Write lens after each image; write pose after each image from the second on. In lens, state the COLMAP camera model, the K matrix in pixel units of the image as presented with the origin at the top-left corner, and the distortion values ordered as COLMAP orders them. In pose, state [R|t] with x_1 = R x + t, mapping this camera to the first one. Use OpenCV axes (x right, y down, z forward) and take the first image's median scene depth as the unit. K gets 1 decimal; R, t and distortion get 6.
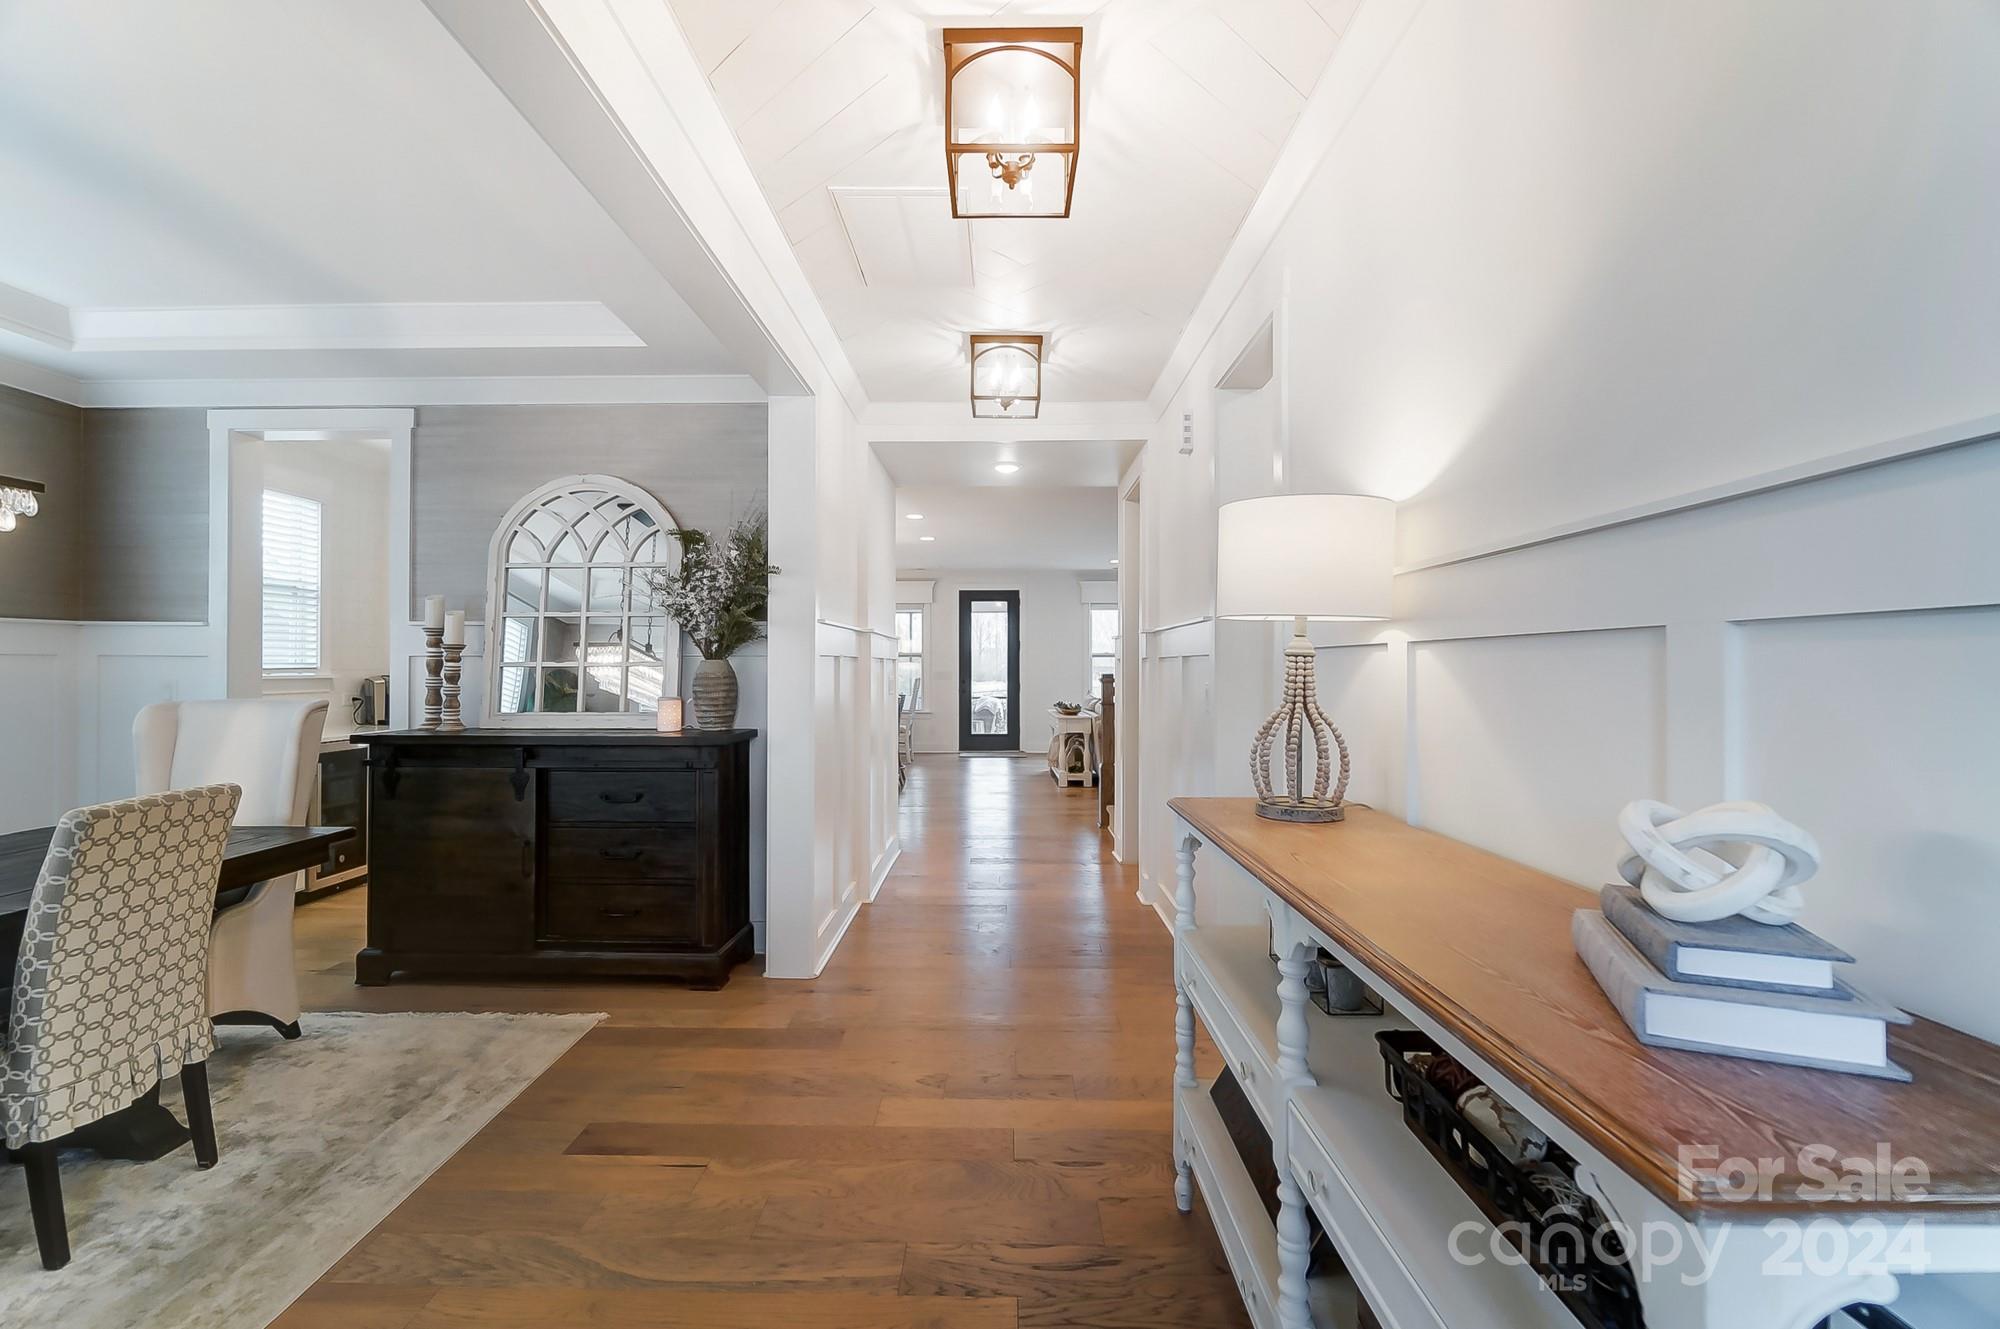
lens RADIAL K [[875.6, 0, 1008.1], [0, 875.6, 660.4], [0, 0, 1]] dist [-0.005320, -0.001917]
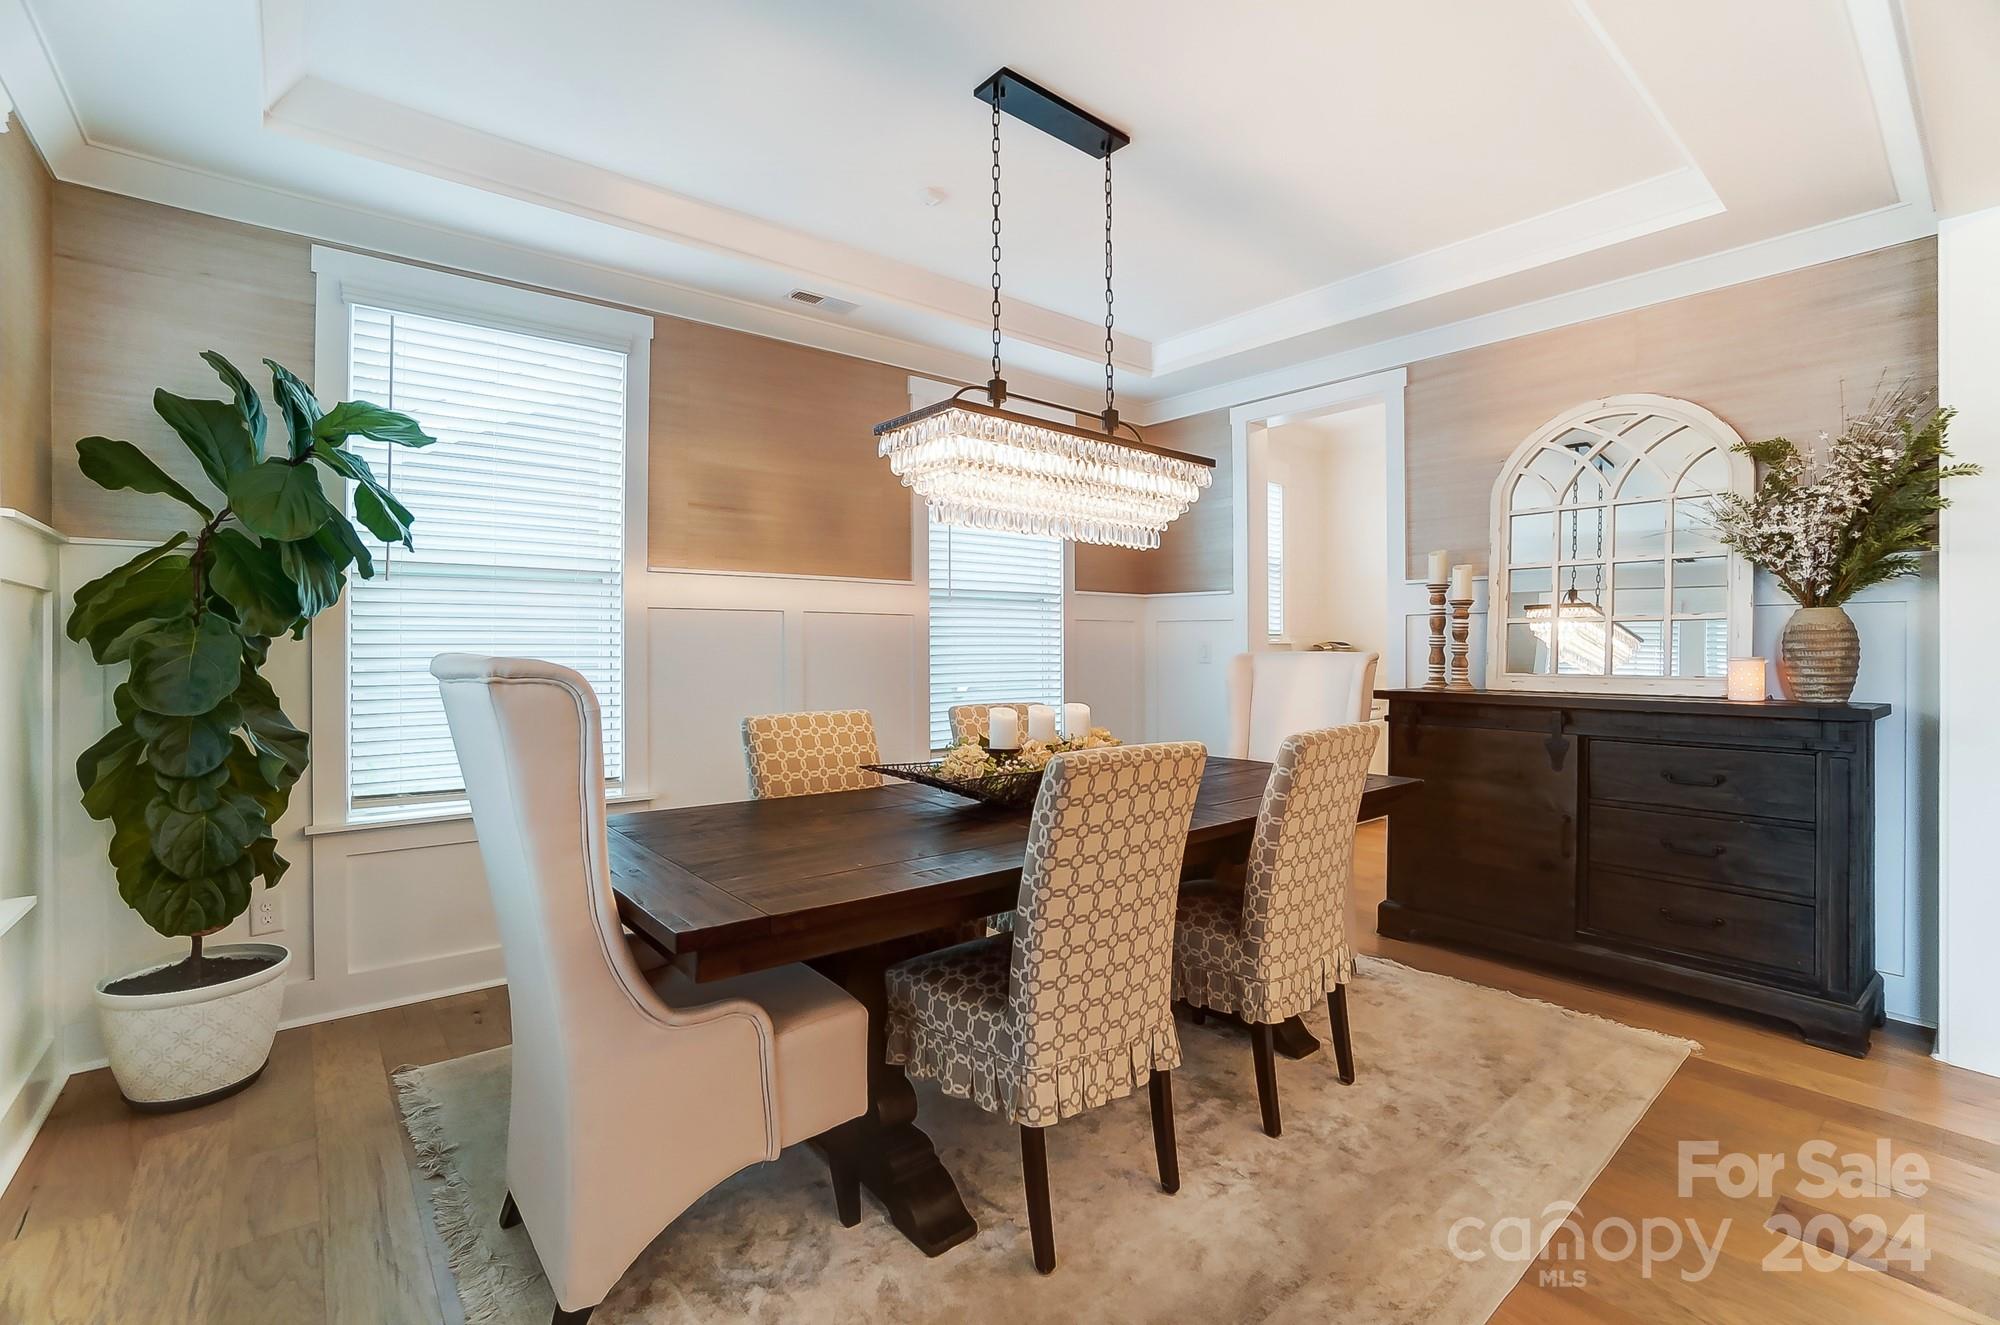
lens RADIAL K [[892.8, 0, 989.8], [0, 892.8, 647.6], [0, 0, 1]] dist [-0.056675, 0.018087]
pose [[0.640558, 0.000148, -0.767910, -0.245665], [0.004620, 0.999981, 0.004047, 0.029408], [0.767896, -0.006140, 0.640545, -0.010322]]
